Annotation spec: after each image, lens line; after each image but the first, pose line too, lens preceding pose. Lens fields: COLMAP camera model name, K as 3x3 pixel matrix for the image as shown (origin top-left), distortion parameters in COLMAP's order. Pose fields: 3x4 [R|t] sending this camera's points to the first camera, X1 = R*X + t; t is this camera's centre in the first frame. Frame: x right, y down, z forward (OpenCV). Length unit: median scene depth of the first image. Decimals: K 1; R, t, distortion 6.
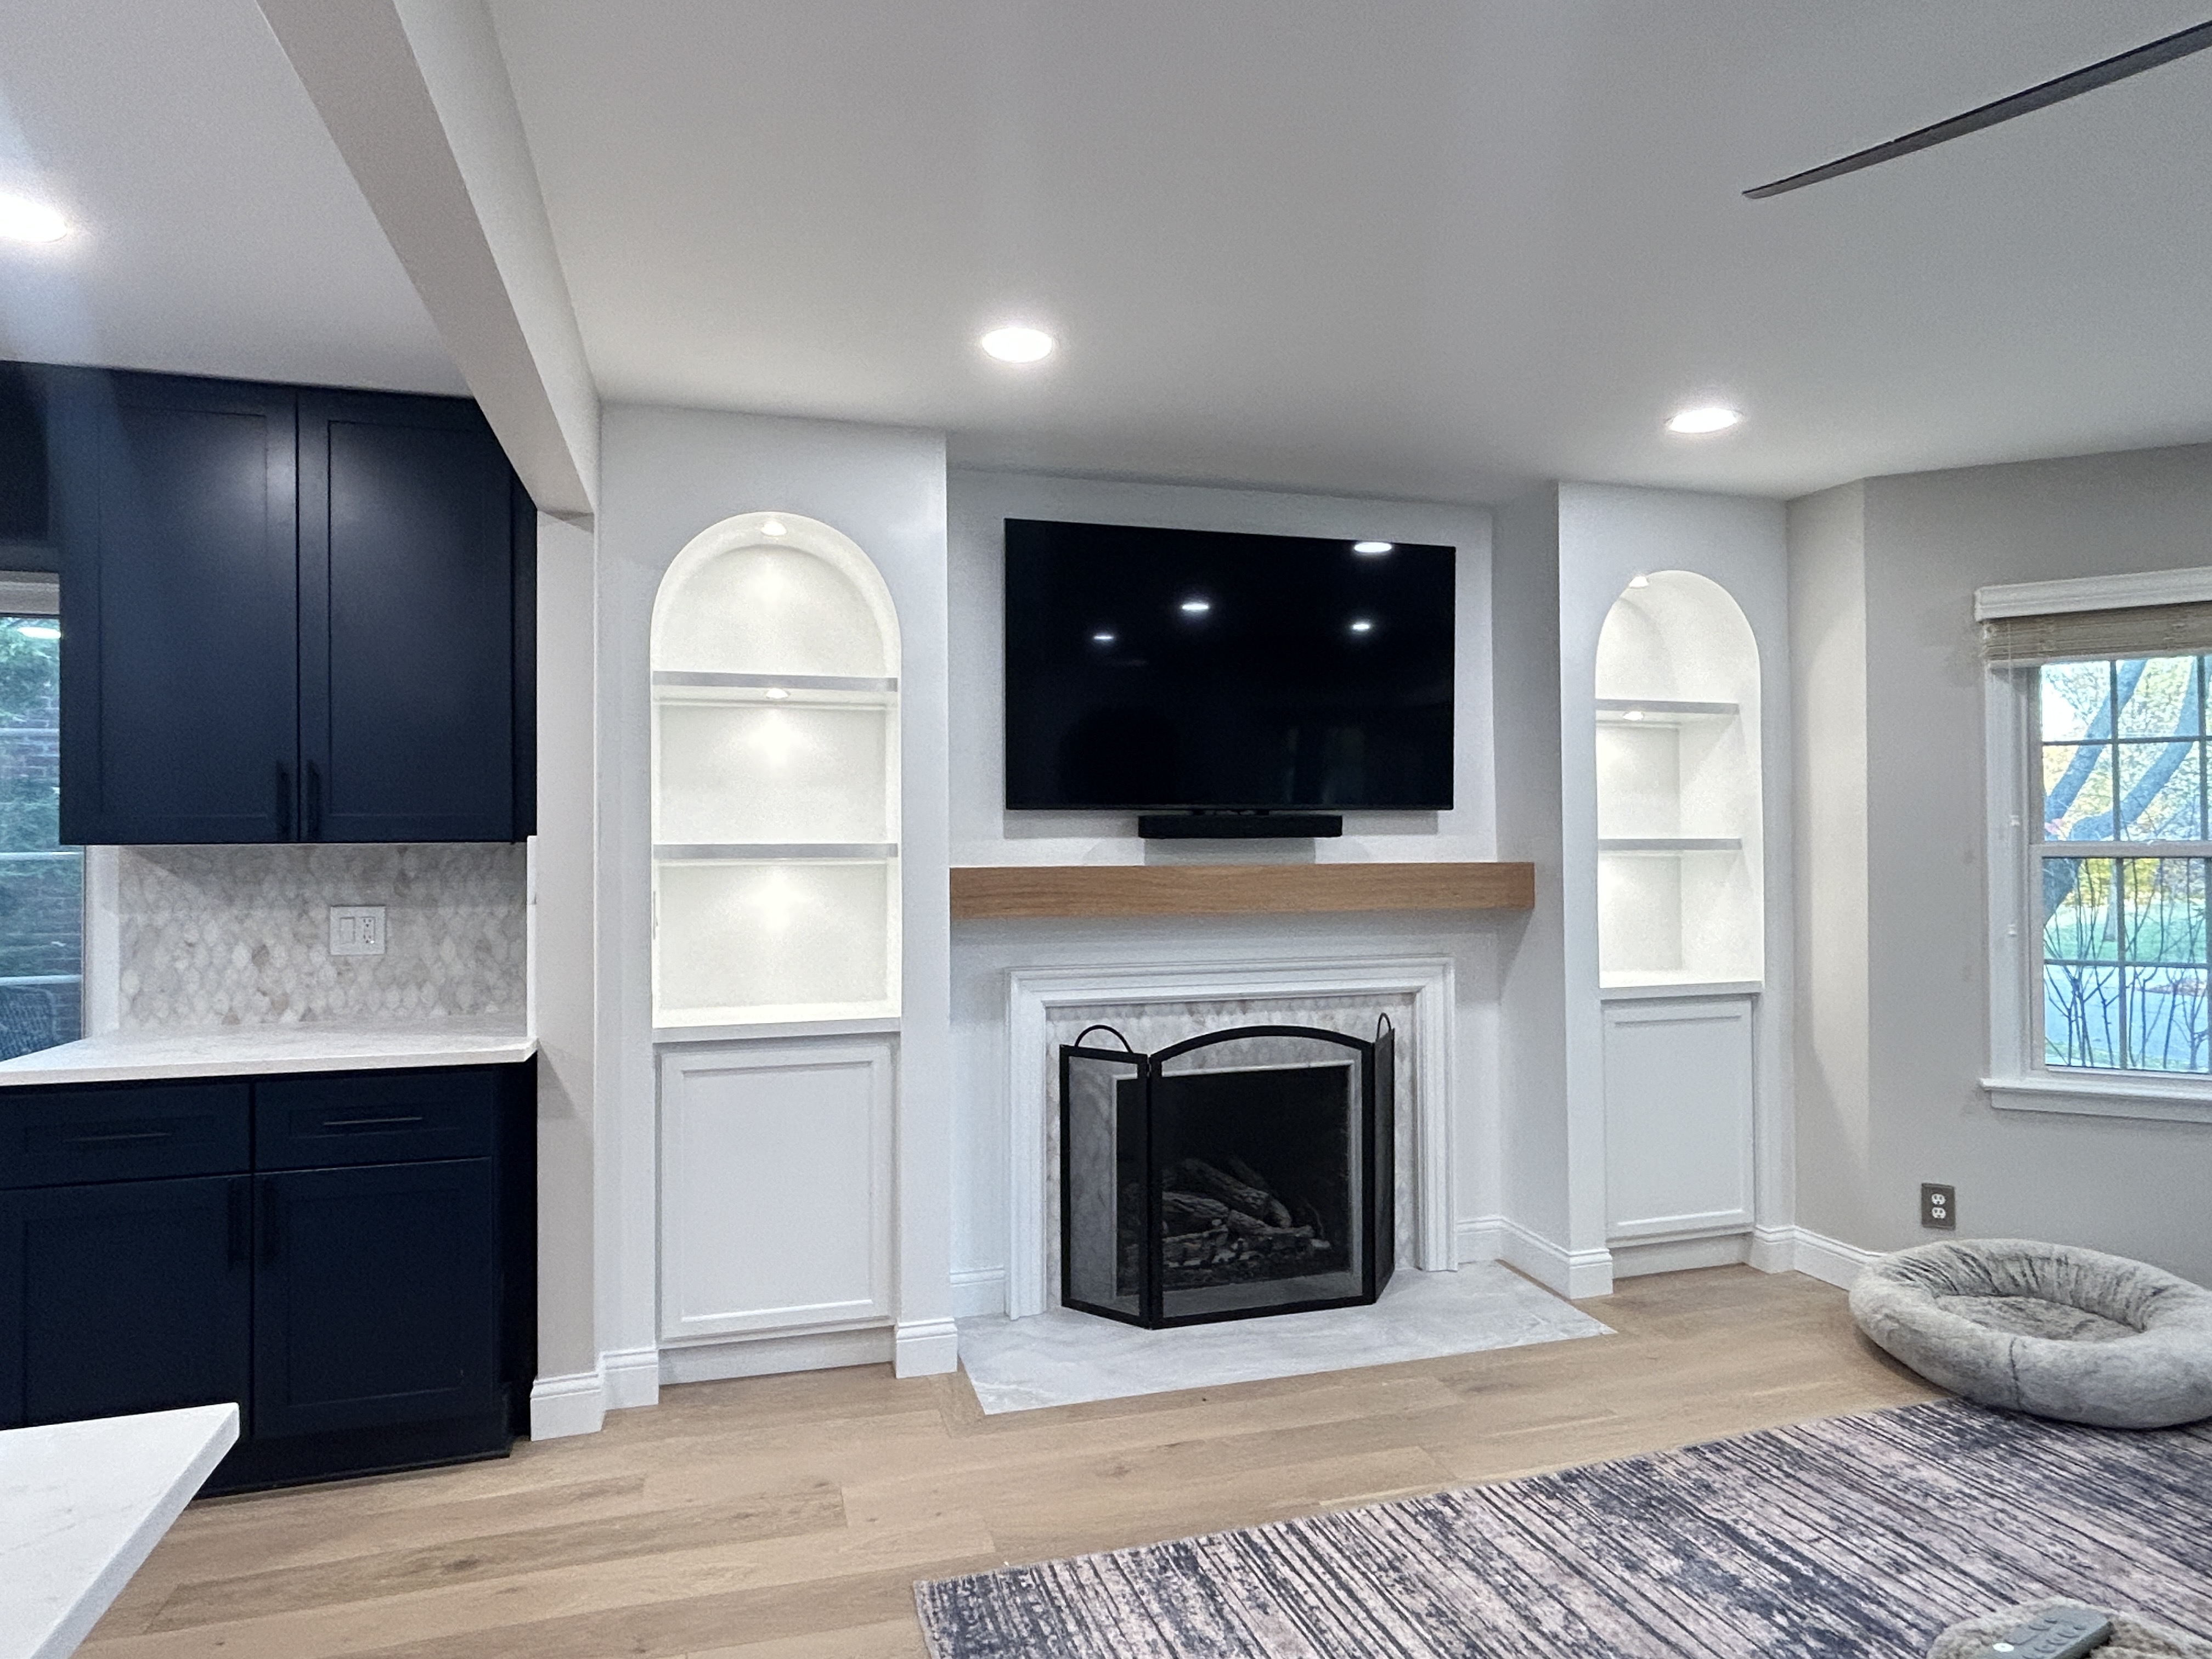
lens RADIAL K [[1297.5, 0, 1106.0], [0, 1297.5, 829.5], [0, 0, 1]] dist [-0.006797, -0.000740]
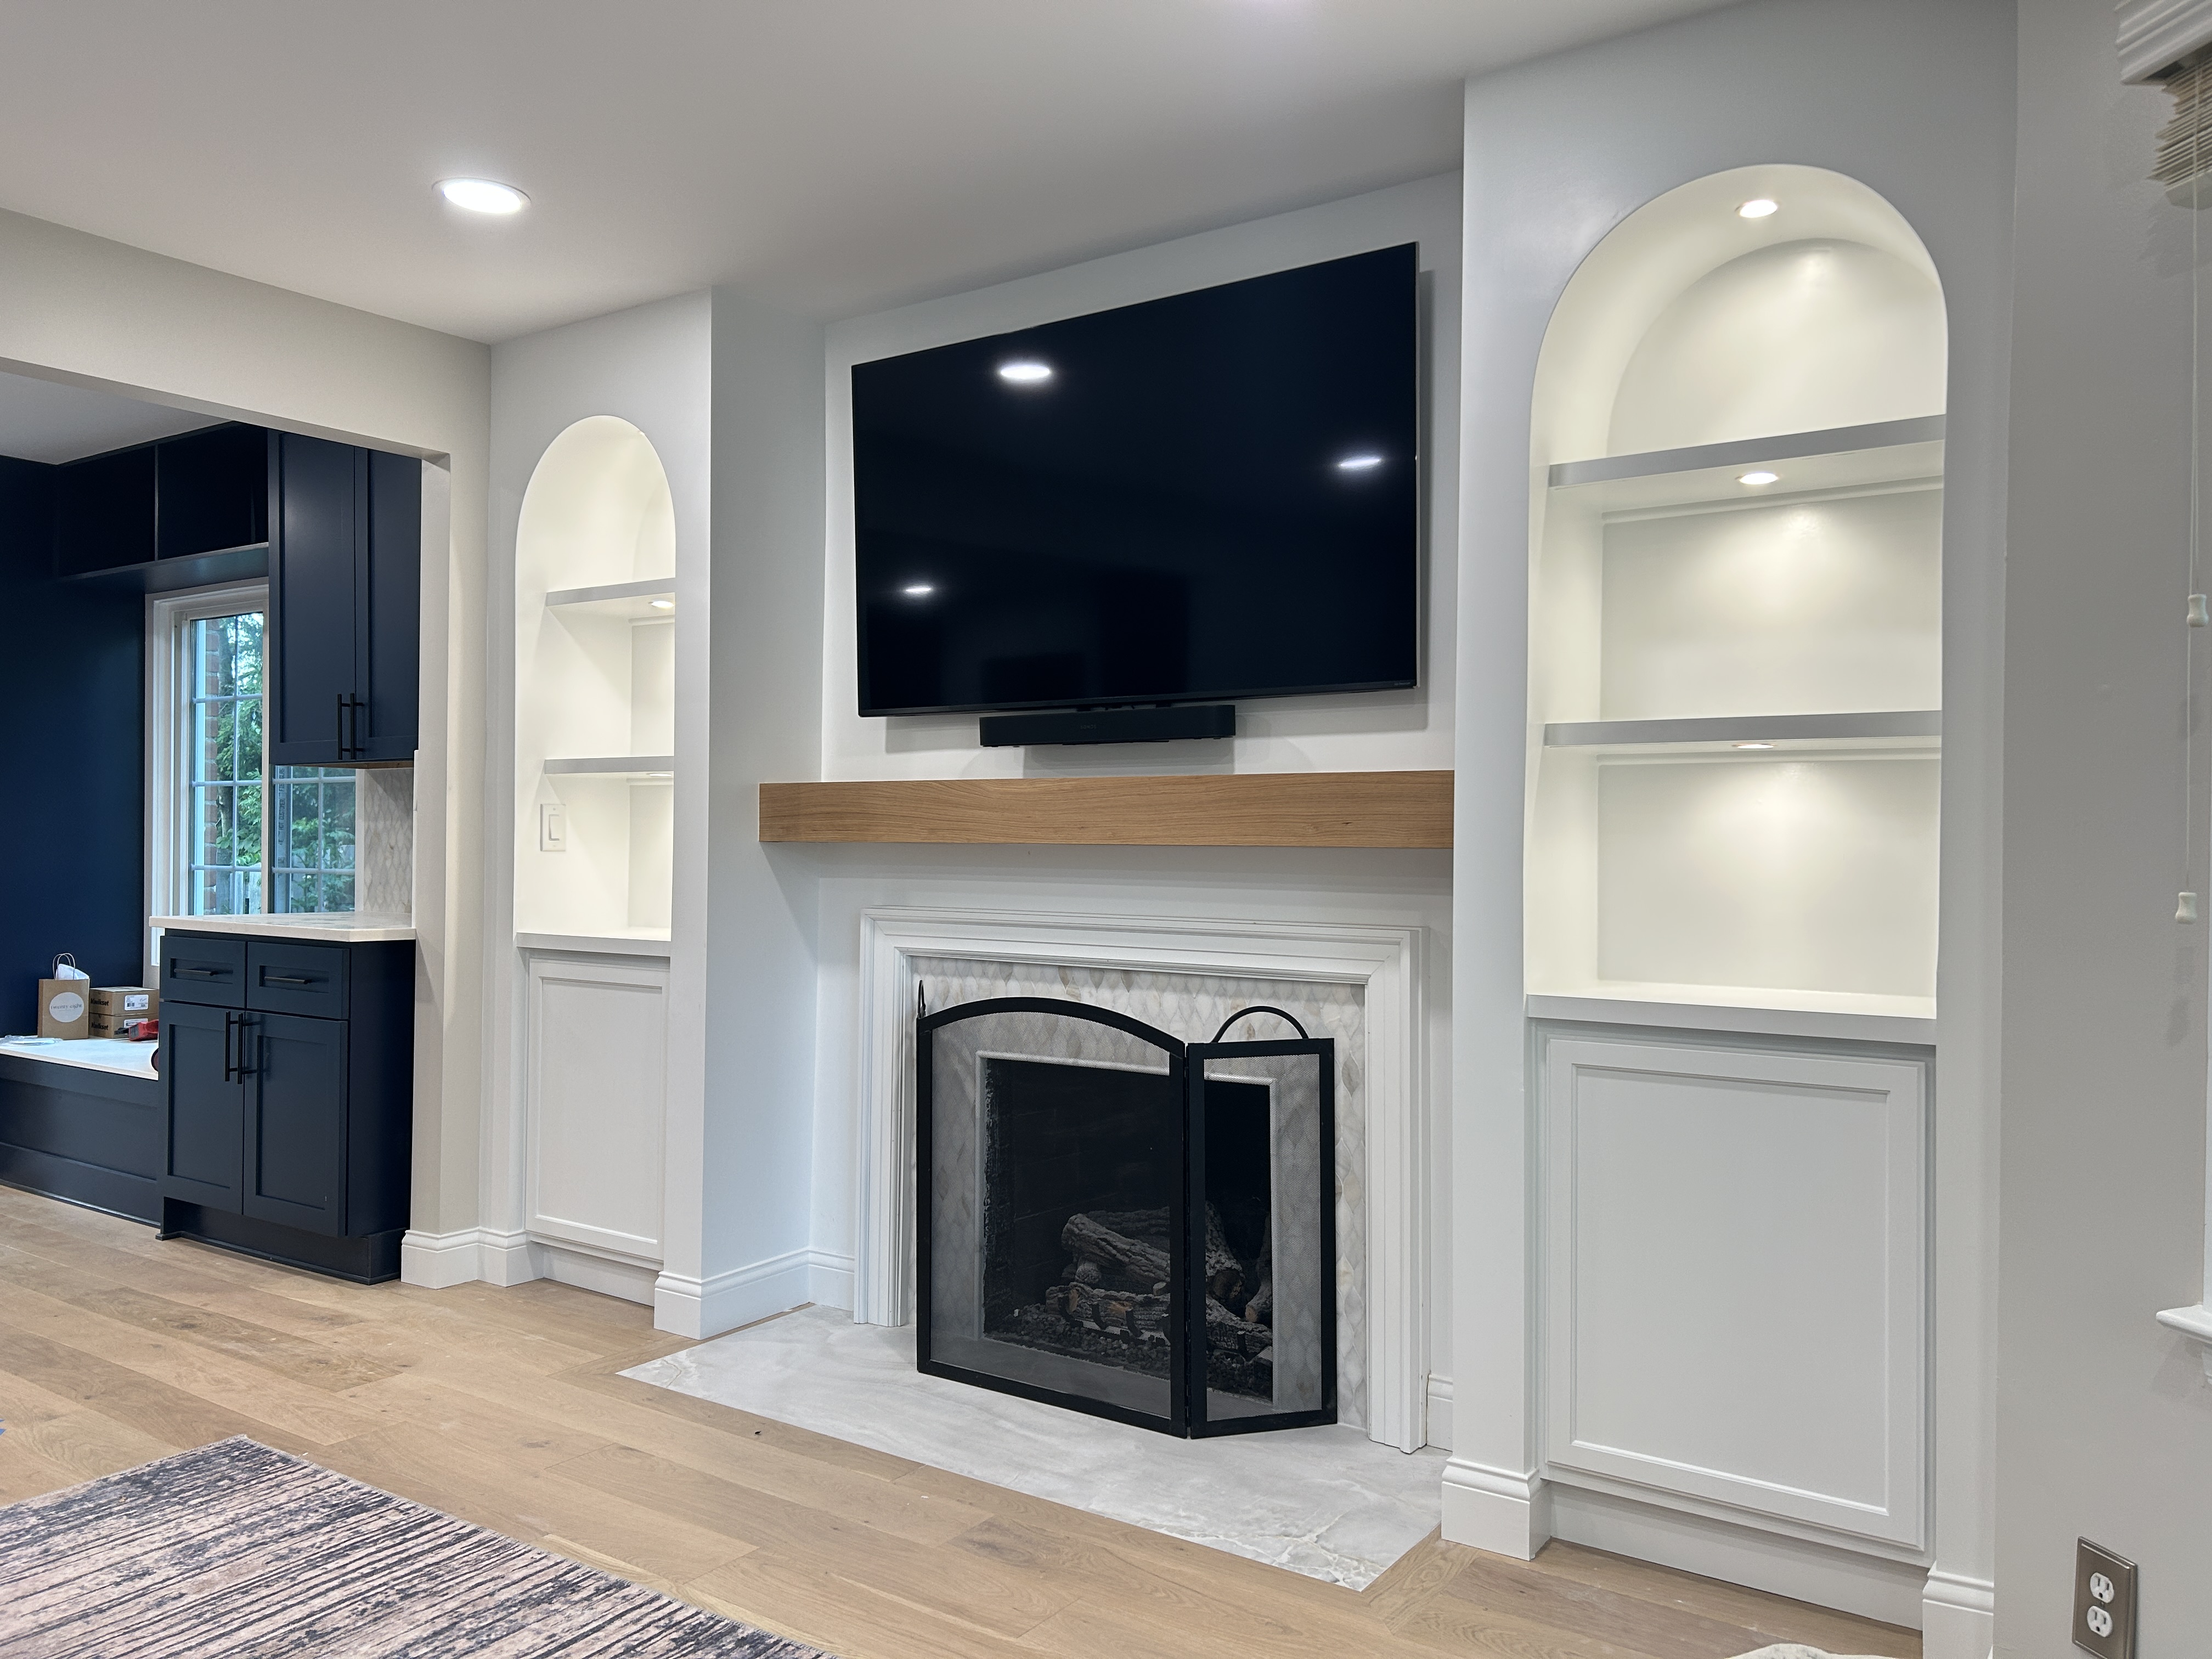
lens RADIAL K [[1673.5, 0, 1106.0], [0, 1673.5, 829.5], [0, 0, 1]] dist [0.020293, -0.007811]
pose [[0.625446, 0.006099, -0.780243, 1.004450], [-0.002332, 0.999980, 0.005947, 0.059497], [0.780264, -0.001900, 0.625448, 0.512971]]
